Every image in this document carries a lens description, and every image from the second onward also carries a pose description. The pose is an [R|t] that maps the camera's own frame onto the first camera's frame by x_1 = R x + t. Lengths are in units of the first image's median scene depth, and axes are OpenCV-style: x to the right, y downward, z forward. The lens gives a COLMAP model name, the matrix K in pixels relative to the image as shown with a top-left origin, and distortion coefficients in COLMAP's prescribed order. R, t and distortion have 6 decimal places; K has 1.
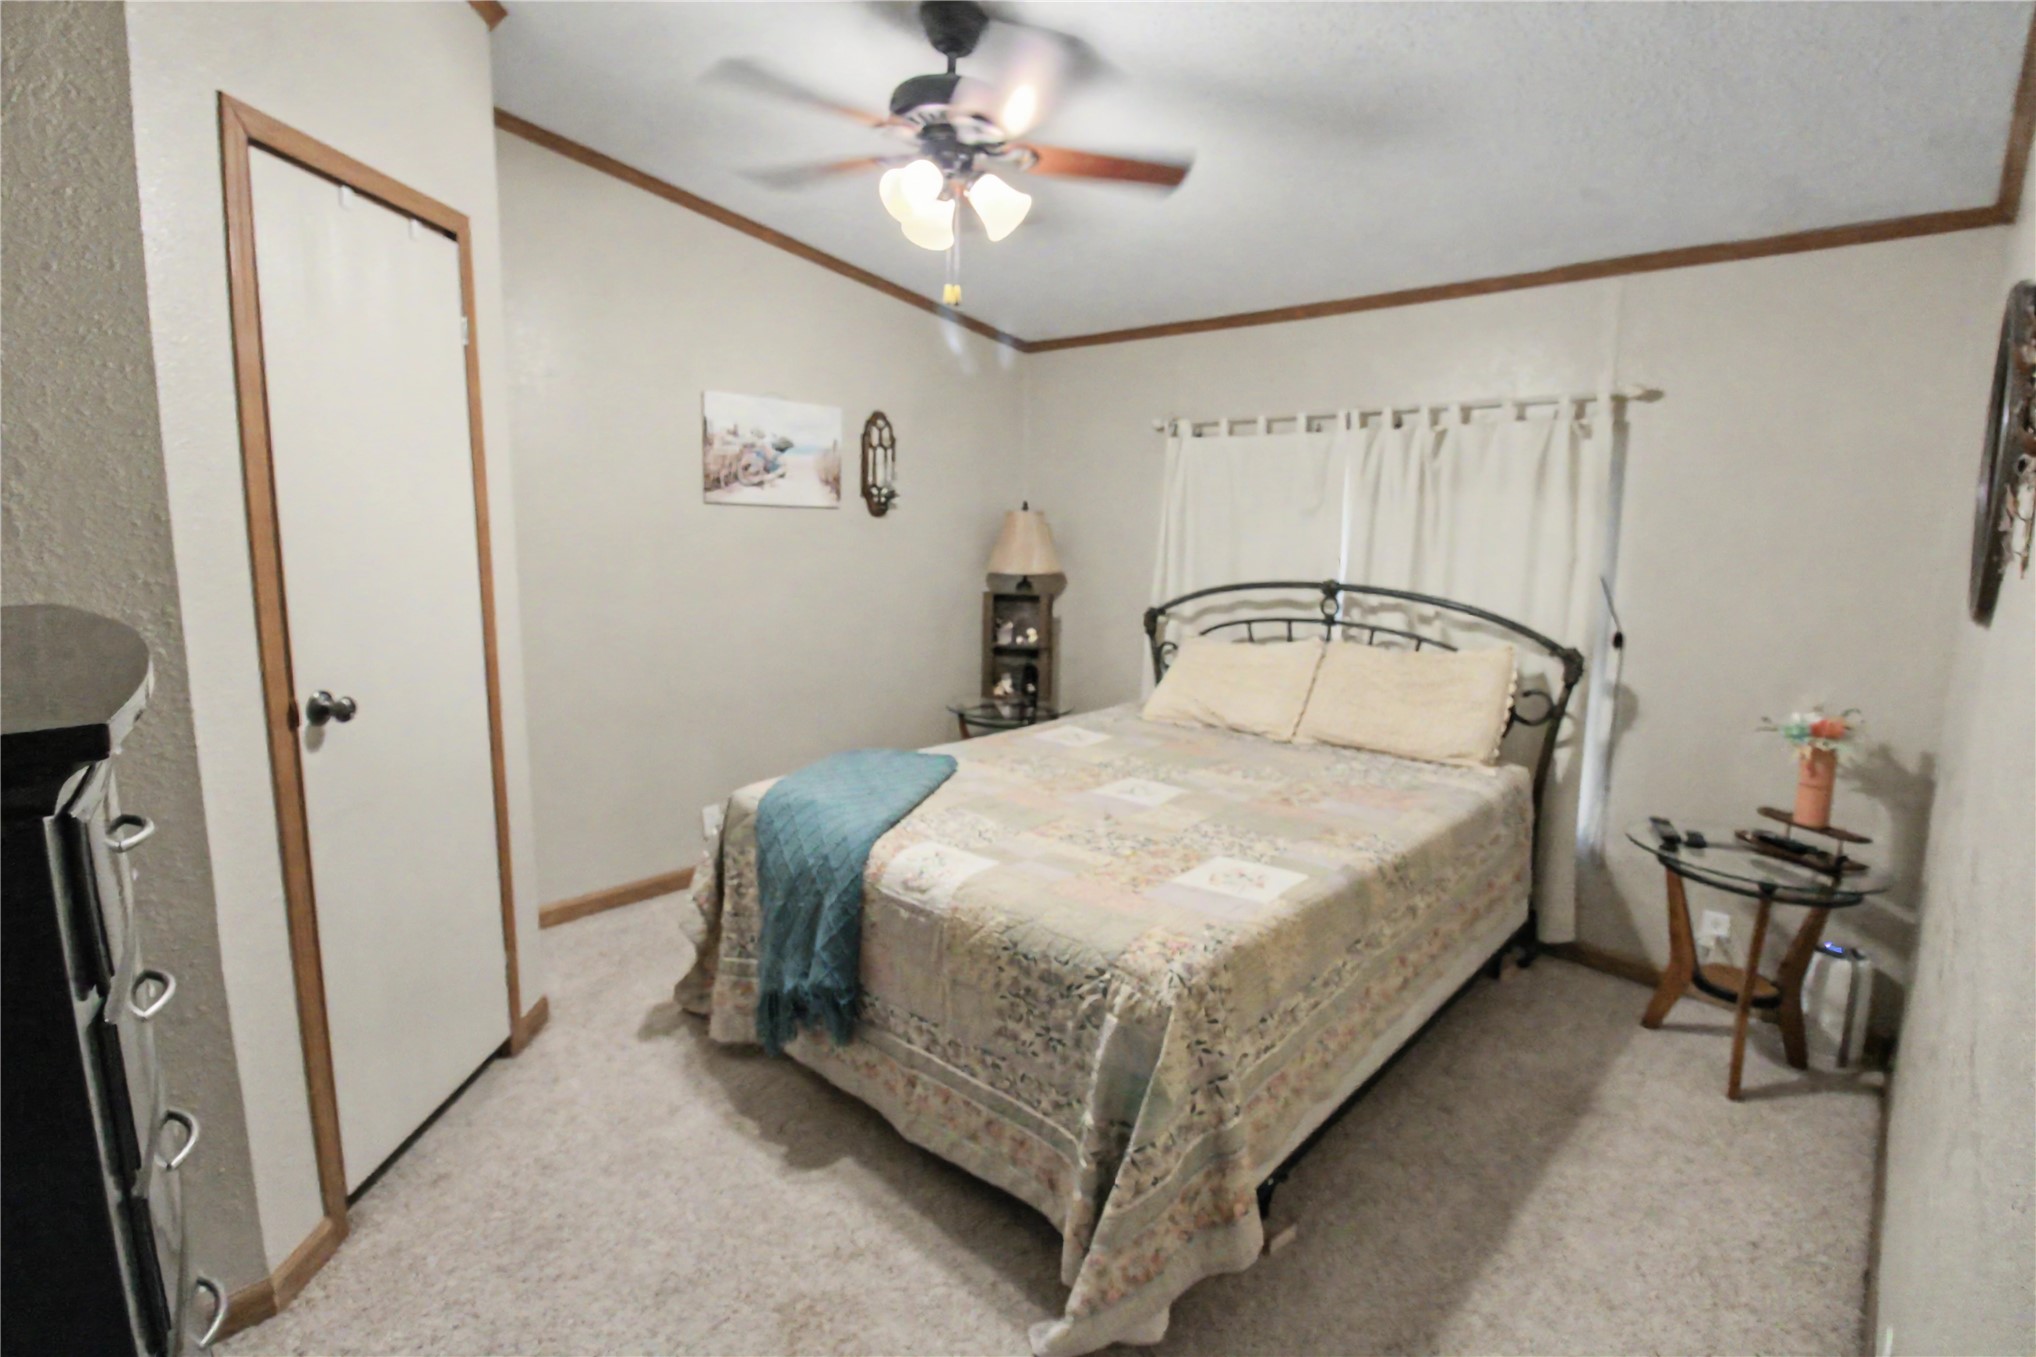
lens RADIAL K [[936.0, 0, 1008.9], [0, 936.0, 665.4], [0, 0, 1]] dist [-0.015572, -0.002611]
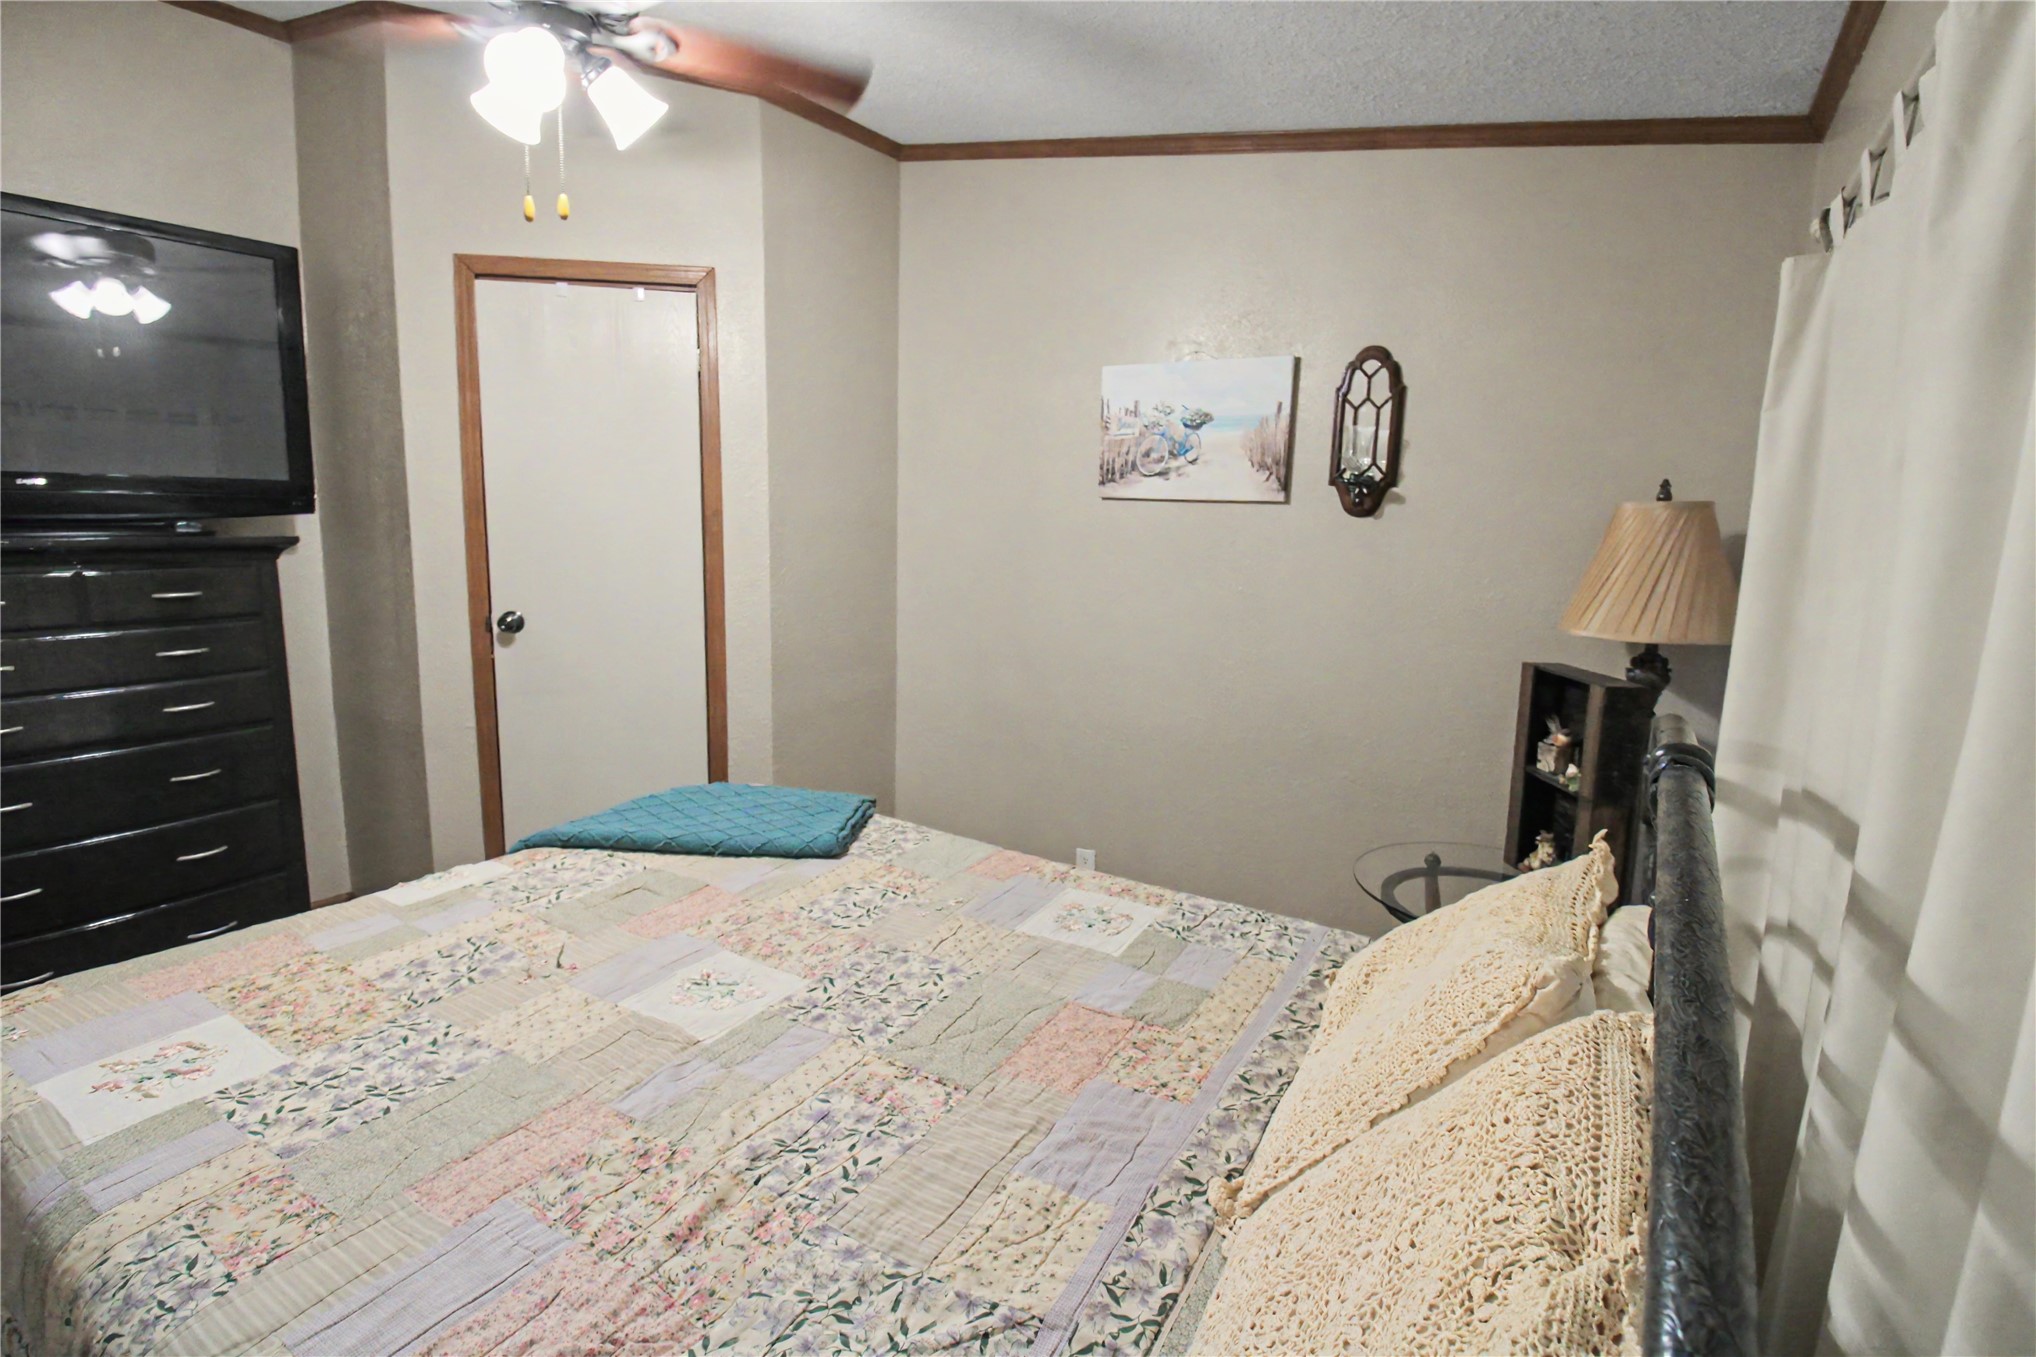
lens RADIAL K [[936.0, 0, 1059.1], [0, 936.0, 668.4], [0, 0, 1]] dist [-0.015572, -0.002611]
pose [[0.206519, 0.133330, -0.969316, 0.493864], [-0.175303, 0.979684, 0.097407, -0.095735], [0.962610, 0.149807, 0.225697, 0.765052]]
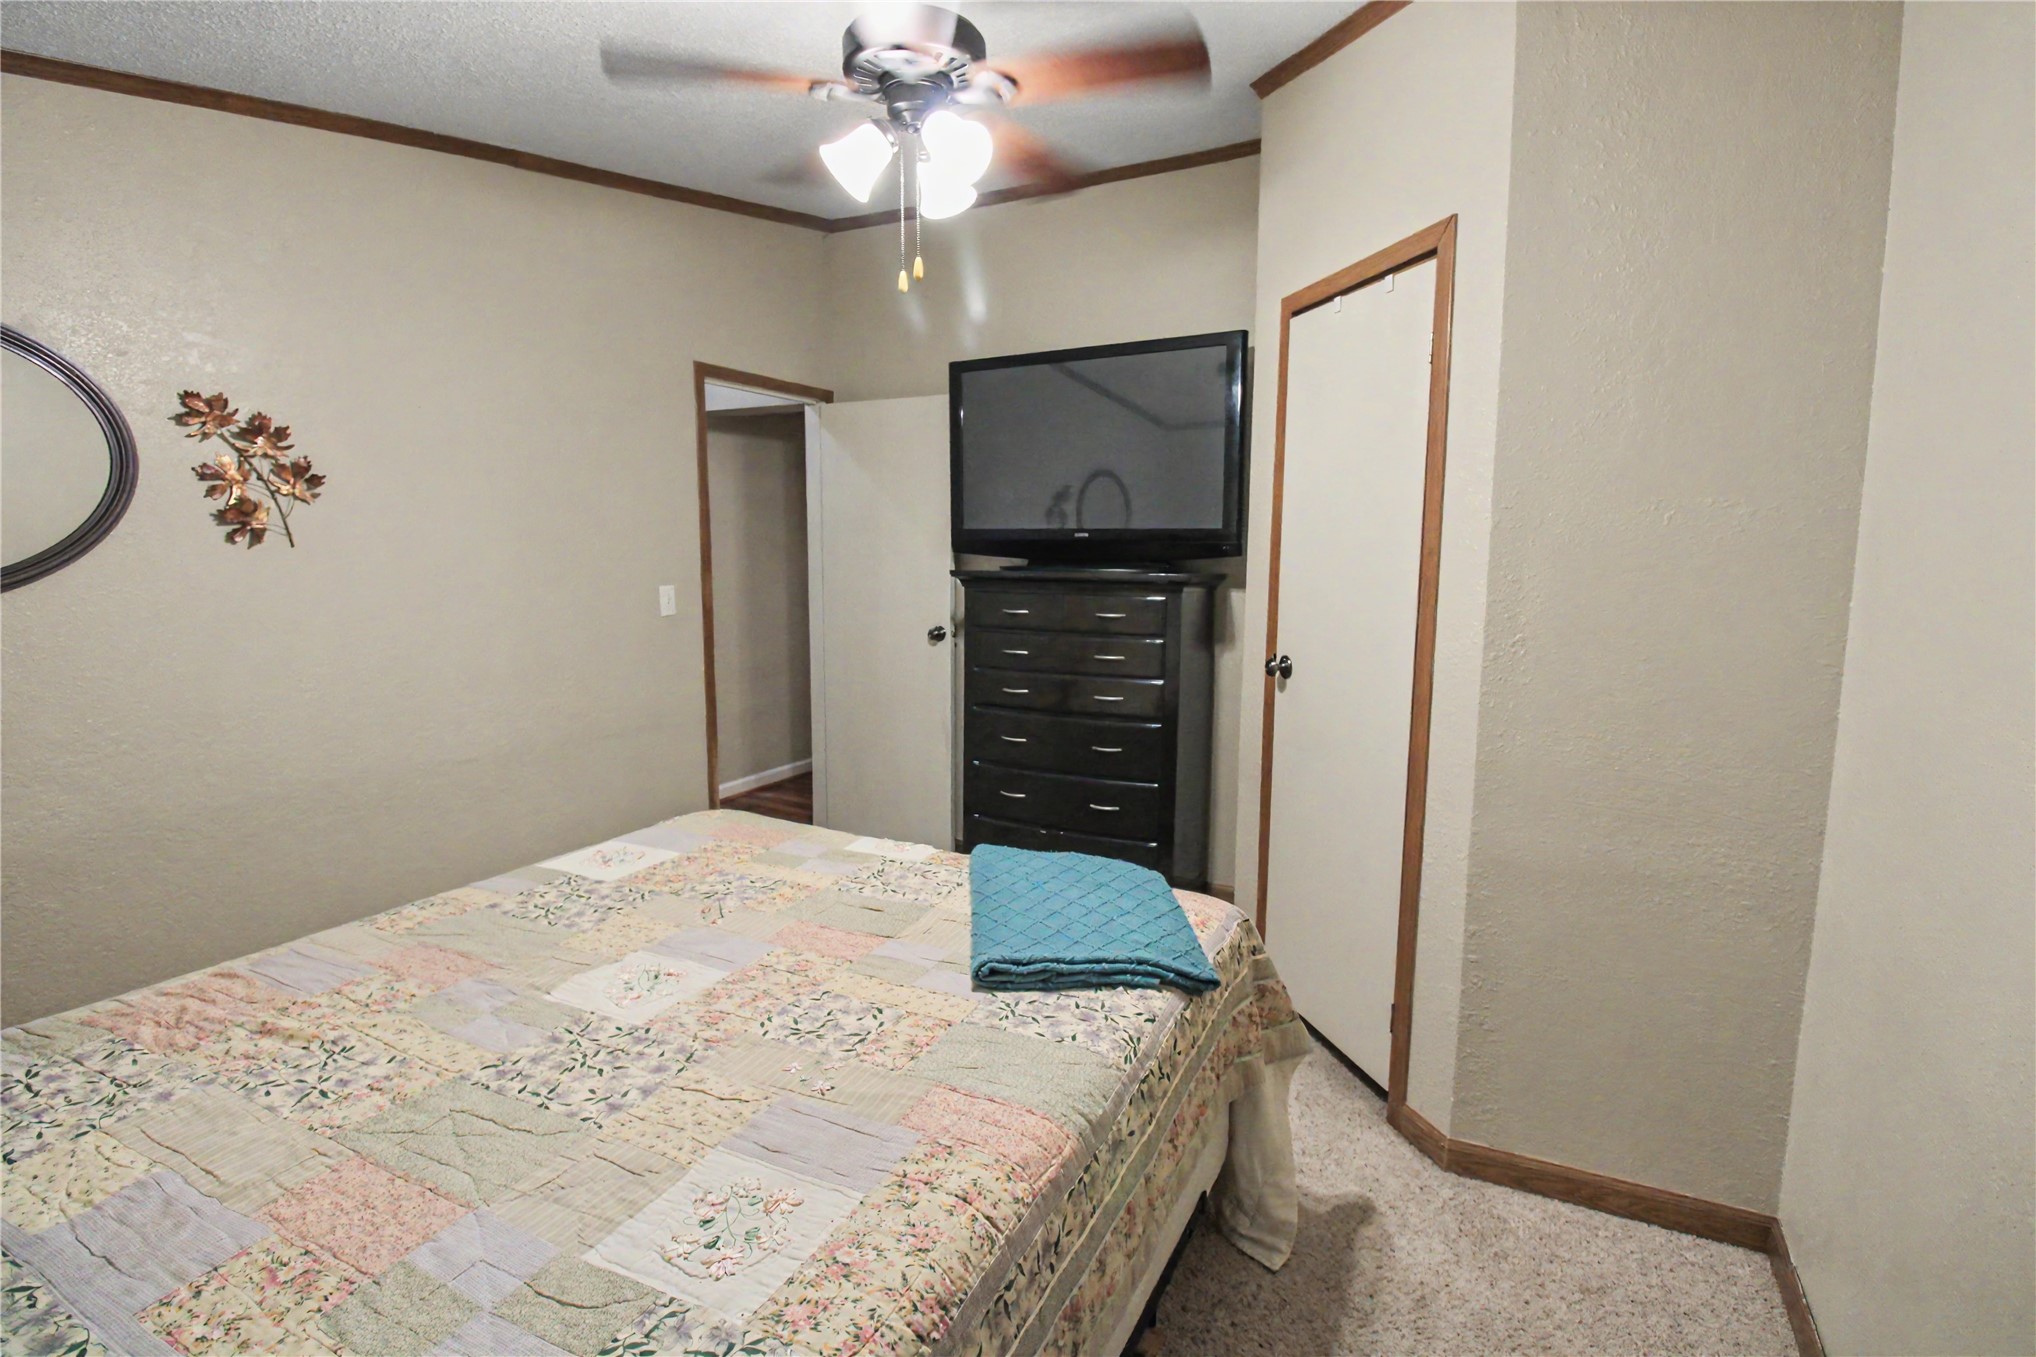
lens RADIAL K [[936.0, 0, 1025.9], [0, 936.0, 675.4], [0, 0, 1]] dist [-0.015572, -0.002611]
pose [[-0.962426, 0.008298, -0.271418, 0.044748], [-0.072431, 0.955475, 0.286043, -0.172624], [0.261707, 0.294954, -0.918973, 1.137662]]
